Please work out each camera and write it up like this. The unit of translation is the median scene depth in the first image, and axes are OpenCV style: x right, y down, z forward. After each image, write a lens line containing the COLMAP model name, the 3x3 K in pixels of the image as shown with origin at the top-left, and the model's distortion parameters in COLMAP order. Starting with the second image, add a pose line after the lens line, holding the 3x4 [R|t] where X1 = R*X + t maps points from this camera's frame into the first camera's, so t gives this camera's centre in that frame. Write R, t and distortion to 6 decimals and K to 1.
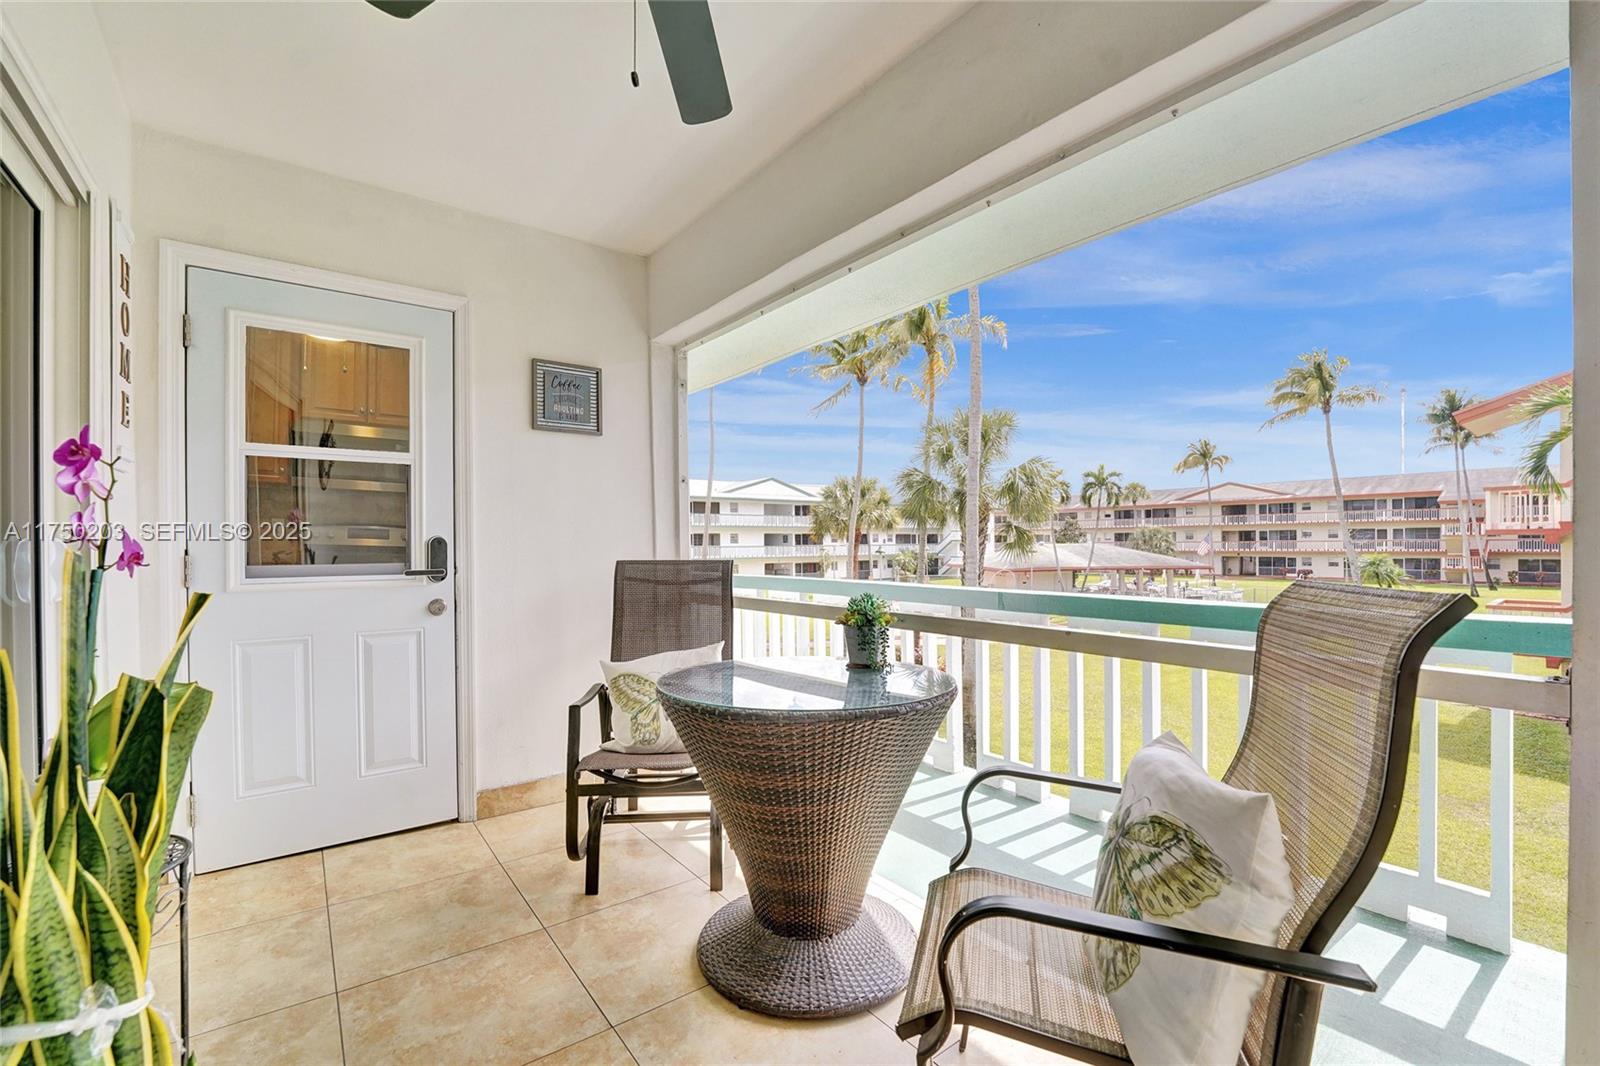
lens RADIAL K [[661.1, 0, 777.9], [0, 661.1, 548.9], [0, 0, 1]] dist [-0.022770, 0.002239]
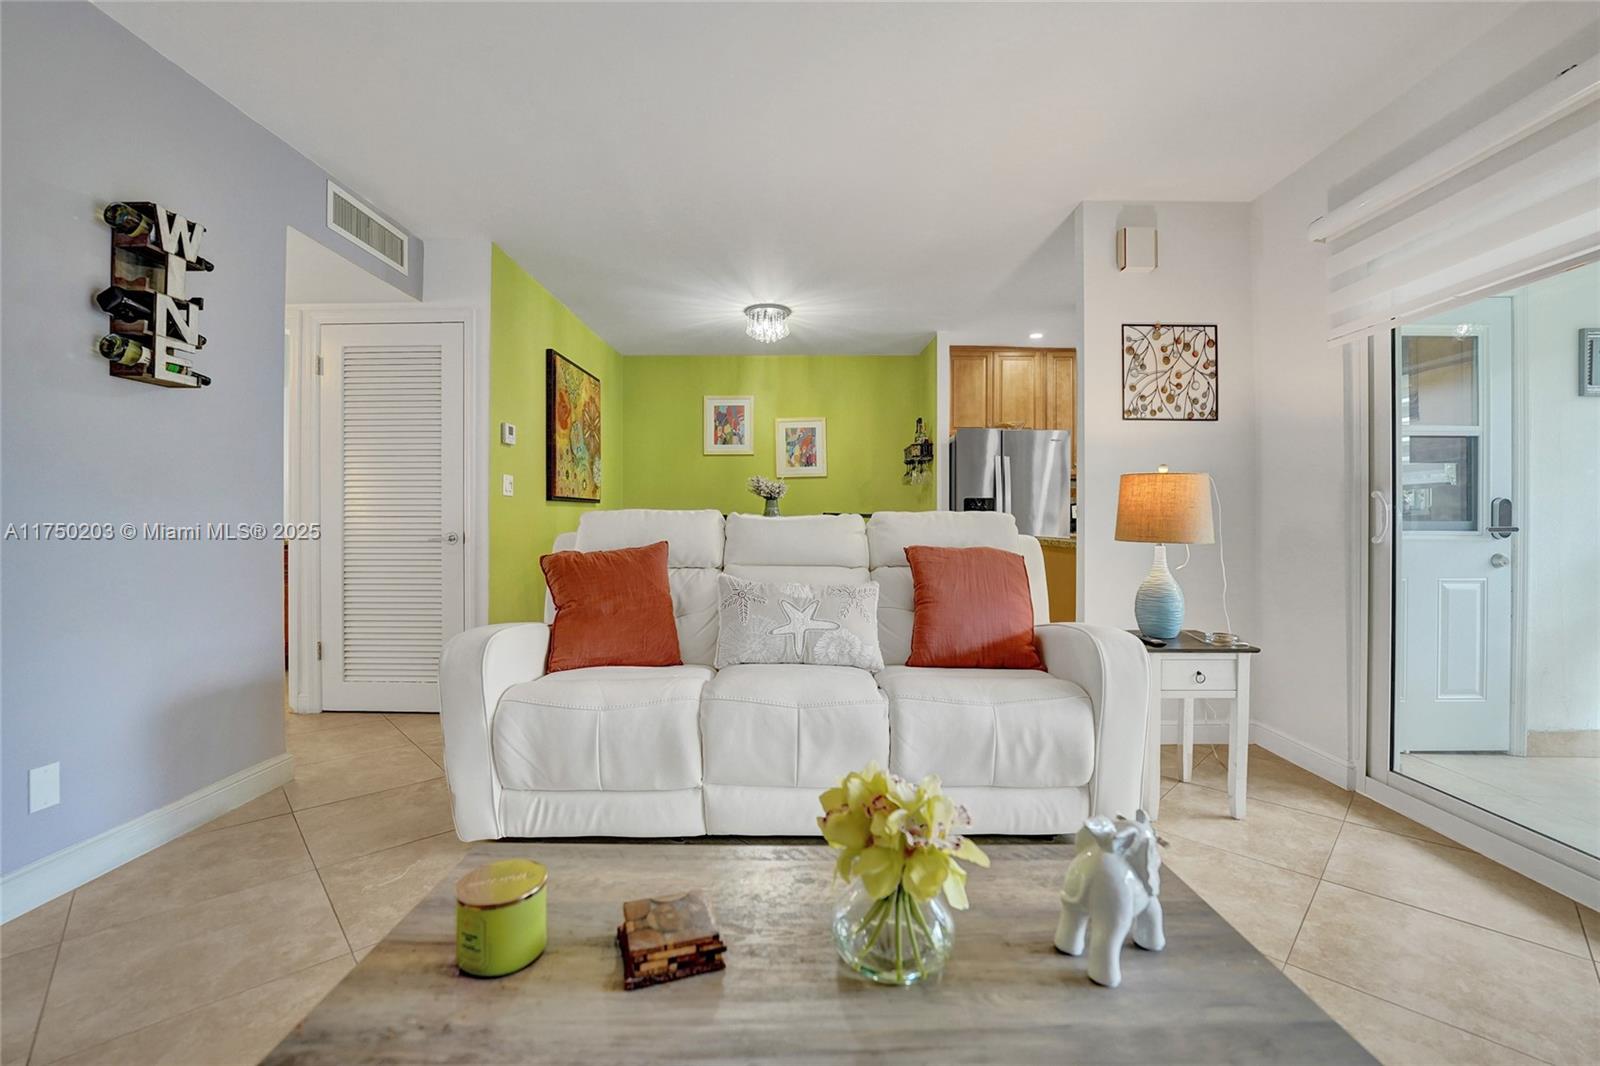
lens RADIAL K [[661.1, 0, 811.3], [0, 661.1, 526.1], [0, 0, 1]] dist [-0.022770, 0.002239]
pose [[0.801755, 0.005729, -0.597625, -0.793263], [-0.008055, 0.999967, -0.001220, 0.039562], [0.597598, 0.005792, 0.801775, -0.592199]]
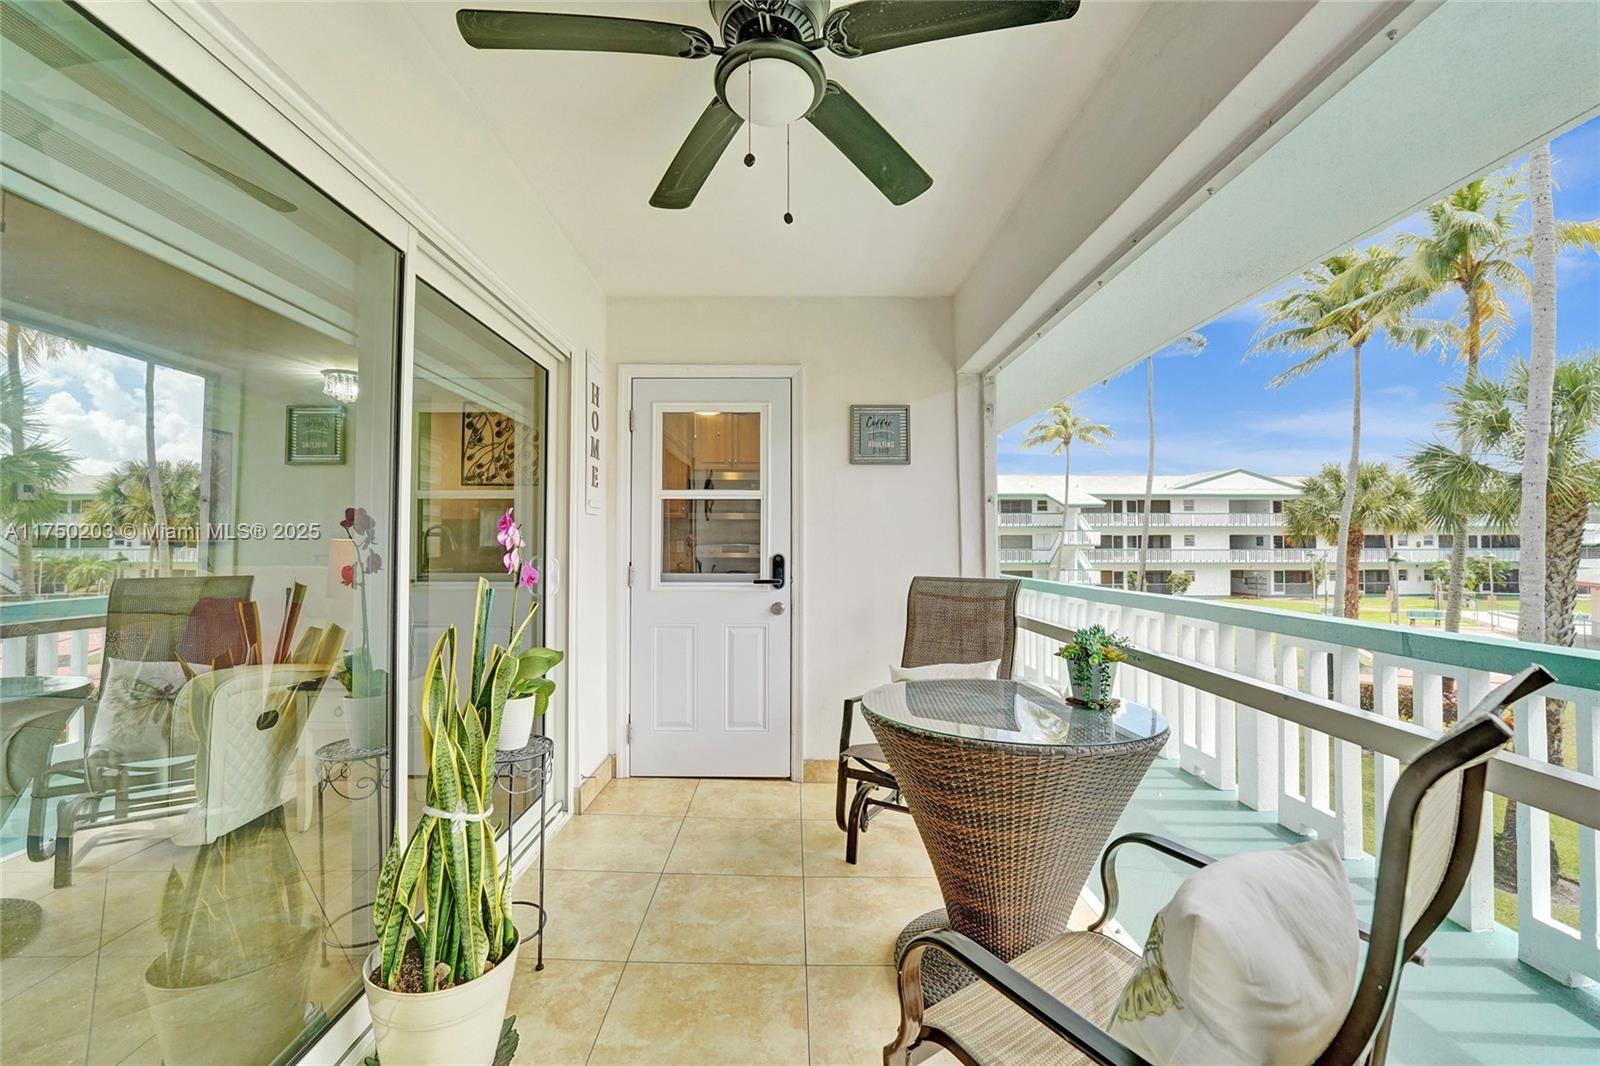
lens RADIAL K [[661.1, 0, 810.5], [0, 661.1, 530.1], [0, 0, 1]] dist [-0.022770, 0.002239]
pose [[0.802193, -0.004911, -0.597045, 0.303134], [-0.009444, 0.999737, -0.020912, -0.038261], [0.596991, 0.022414, 0.801935, -0.002683]]
